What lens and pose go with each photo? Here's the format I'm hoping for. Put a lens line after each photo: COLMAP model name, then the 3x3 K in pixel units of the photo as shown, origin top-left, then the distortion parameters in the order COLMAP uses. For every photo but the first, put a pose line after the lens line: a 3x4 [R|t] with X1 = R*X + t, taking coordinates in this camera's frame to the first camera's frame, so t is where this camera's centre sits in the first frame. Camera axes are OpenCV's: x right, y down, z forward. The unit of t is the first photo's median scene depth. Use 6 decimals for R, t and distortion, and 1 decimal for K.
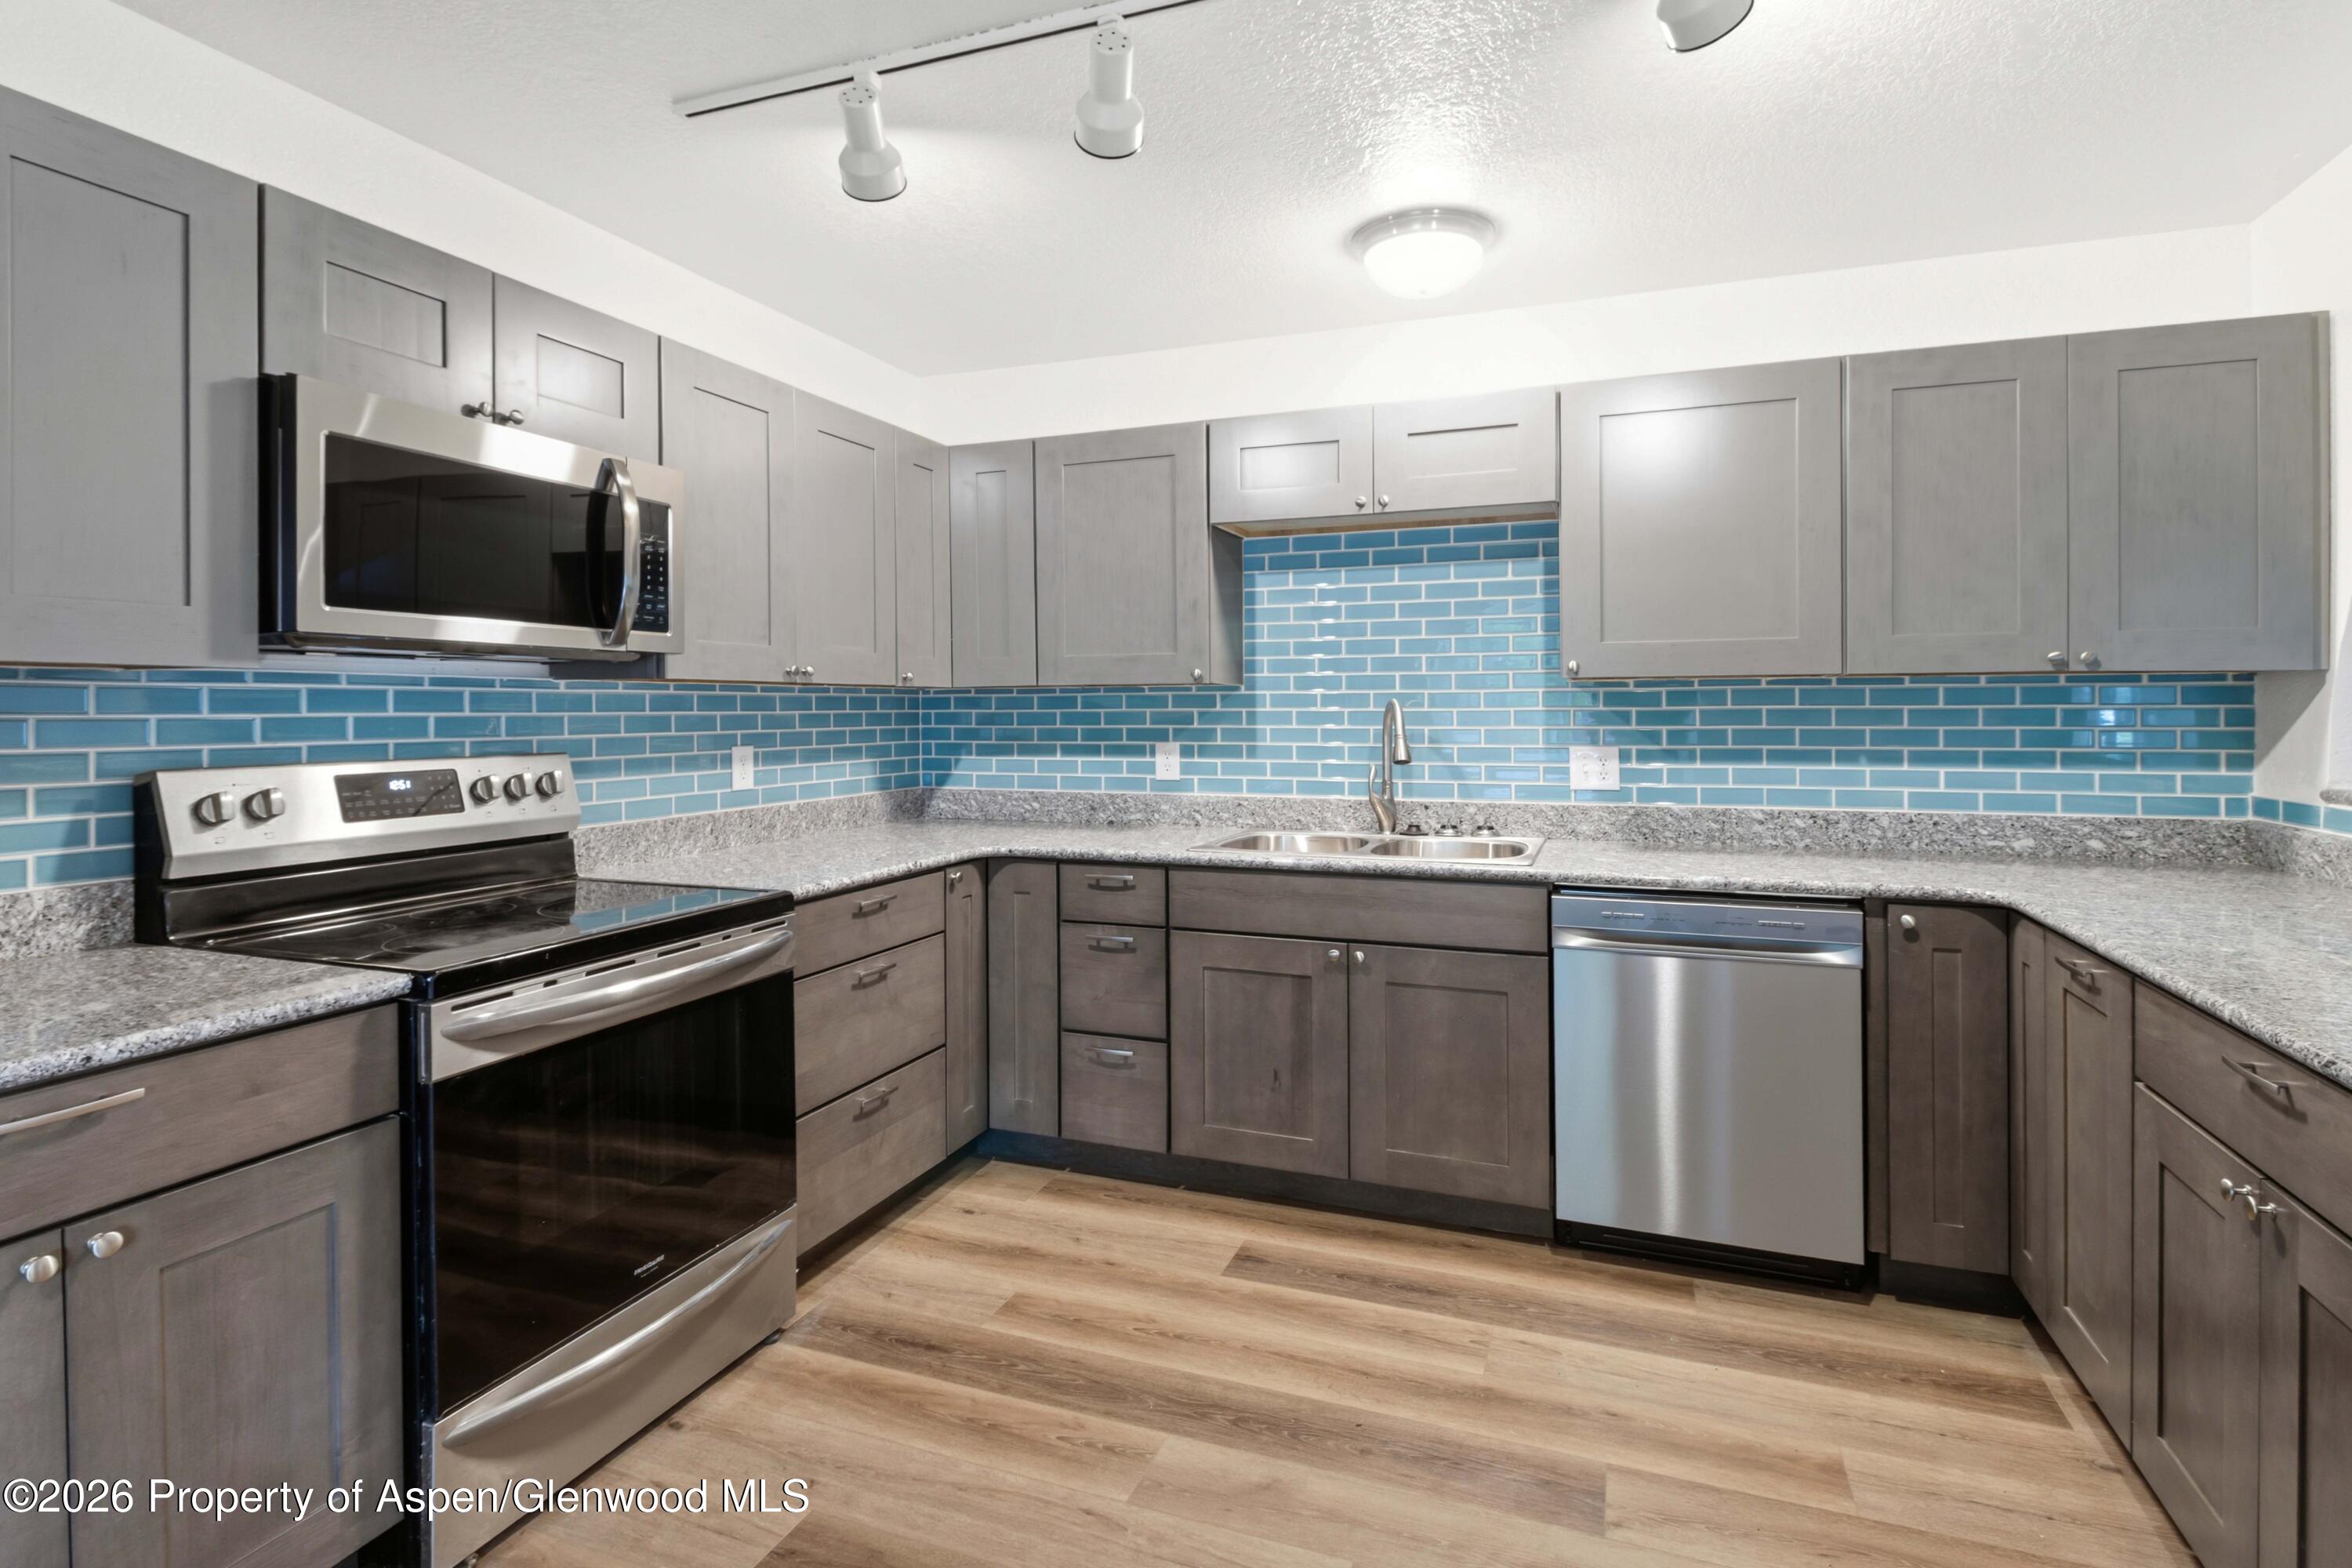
lens RADIAL K [[1079.5, 0, 1166.6], [0, 1079.5, 727.1], [0, 0, 1]] dist [0.013864, -0.012510]
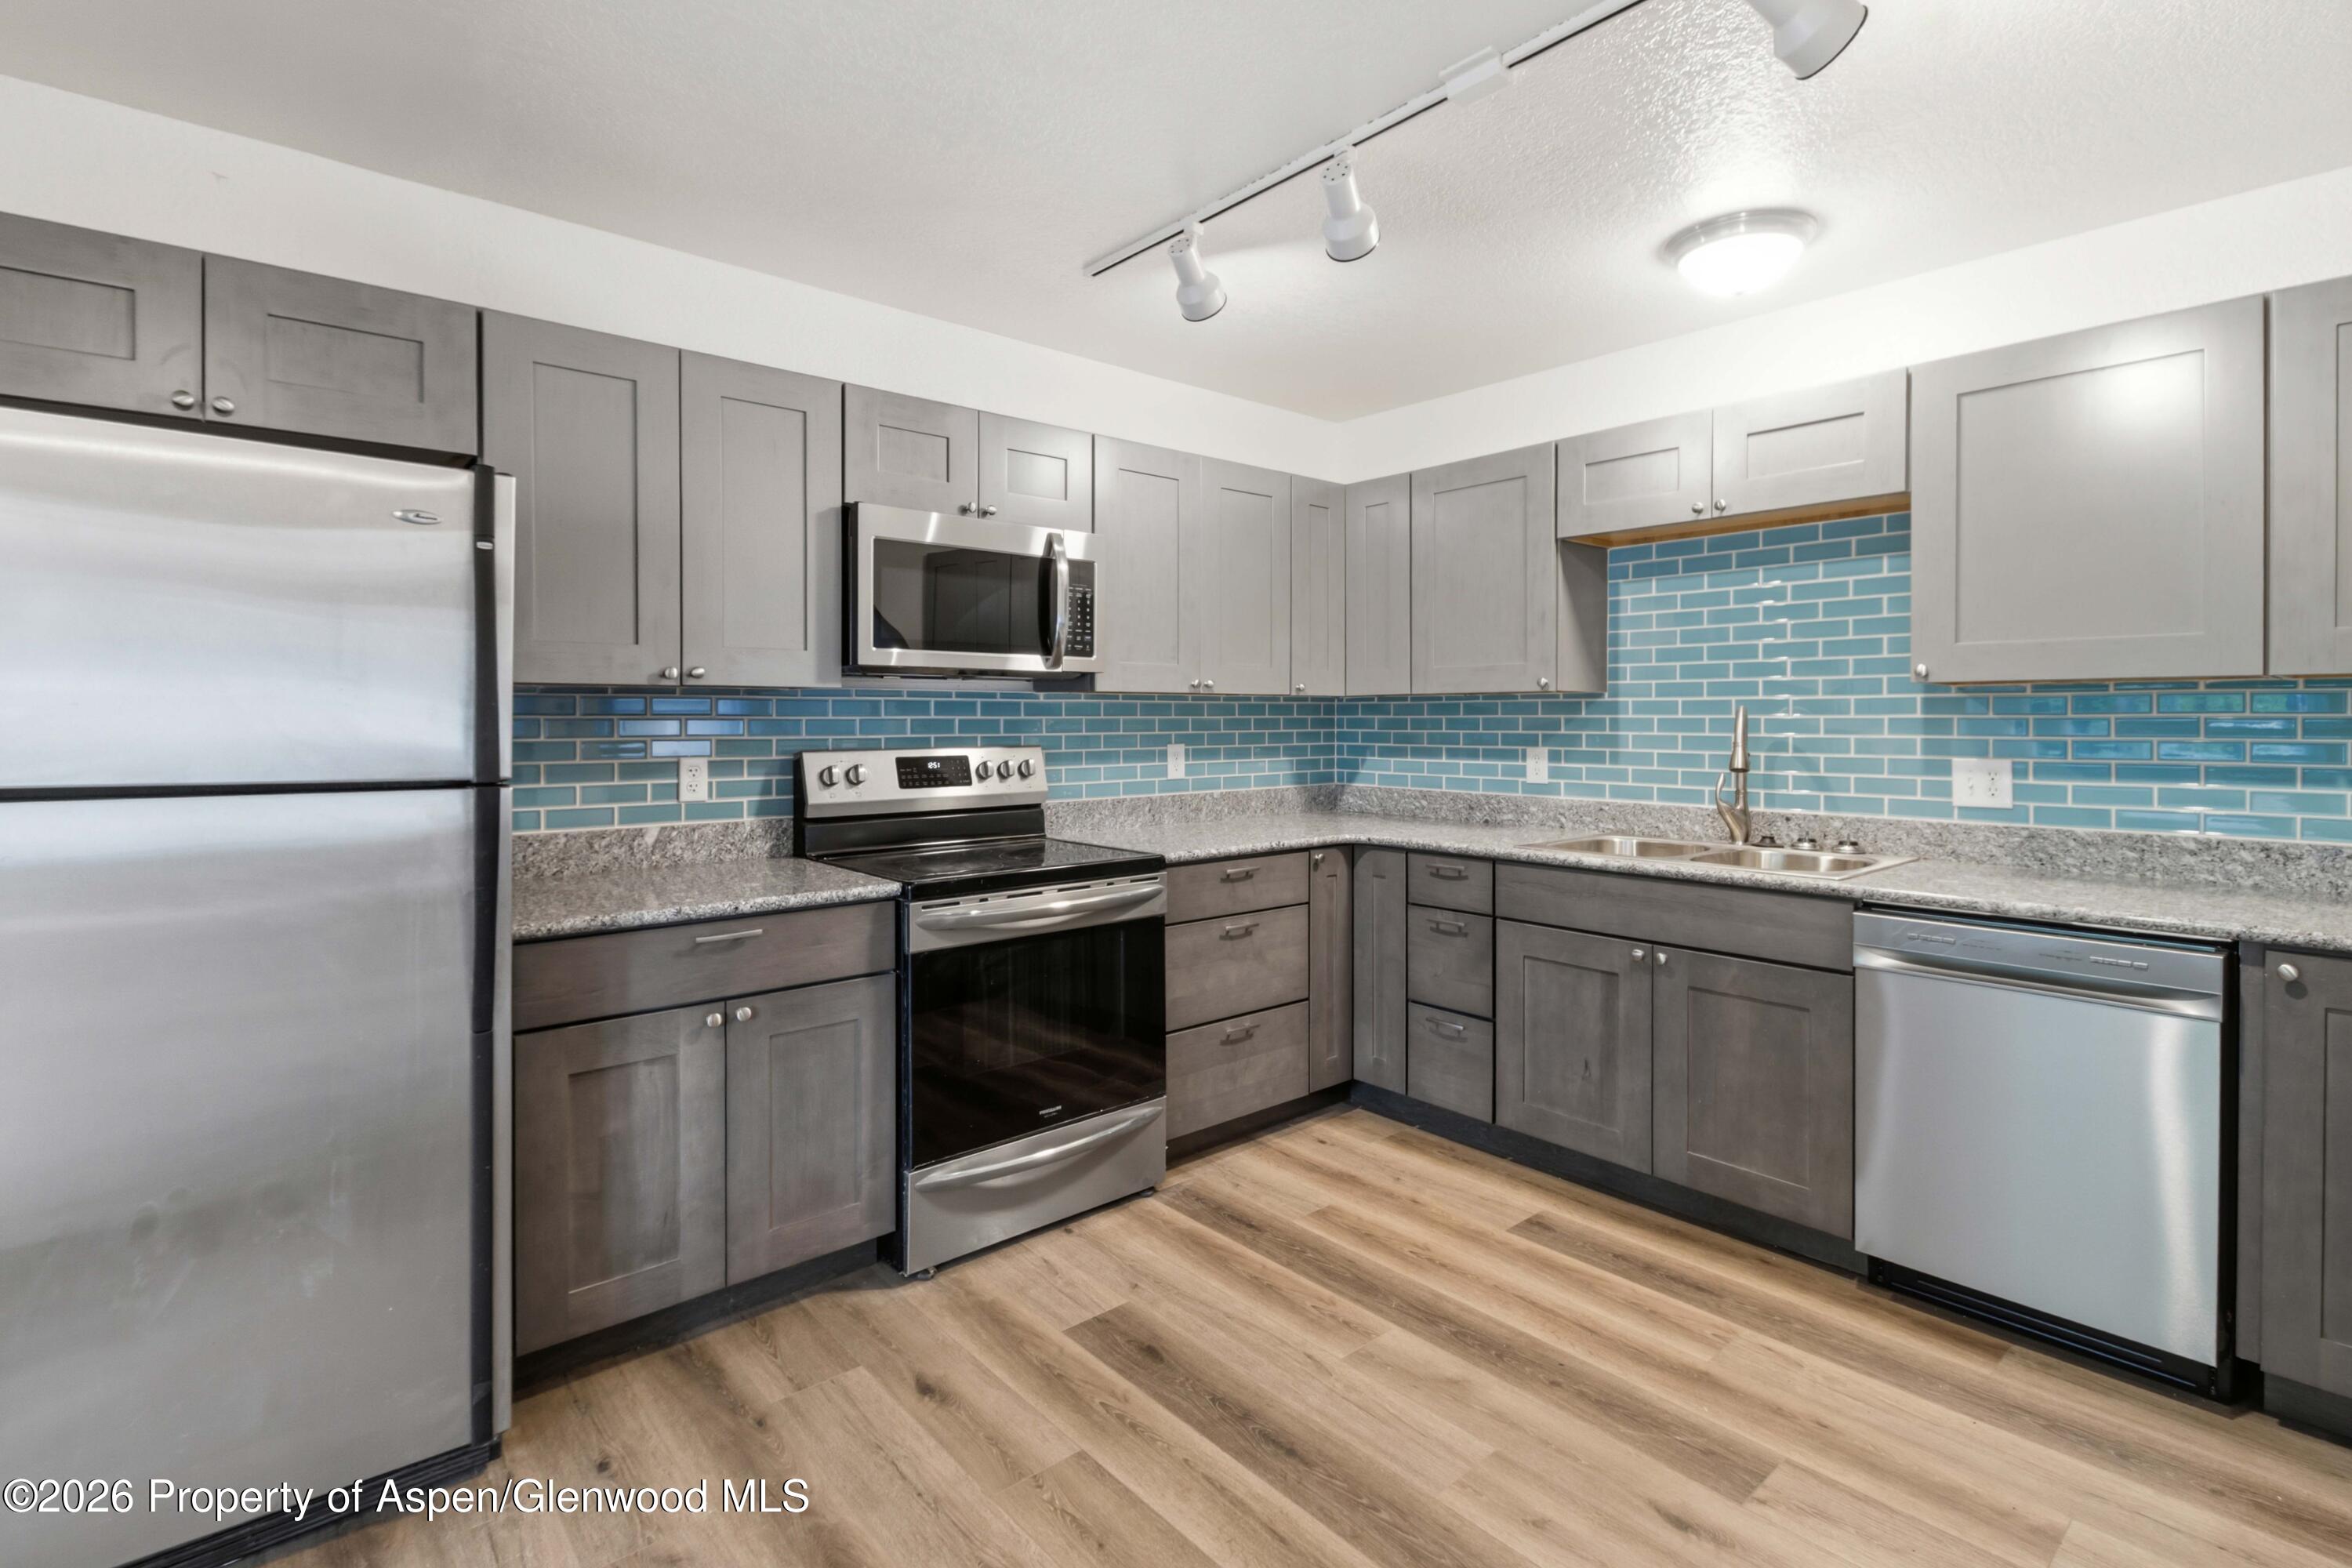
lens RADIAL K [[1112.5, 0, 1207.1], [0, 1112.5, 746.5], [0, 0, 1]] dist [0.011717, -0.014054]
pose [[0.874331, 0.016790, -0.485039, 0.310406], [-0.011325, 0.999835, 0.014196, 0.002095], [0.485197, -0.006919, 0.874377, -0.126991]]
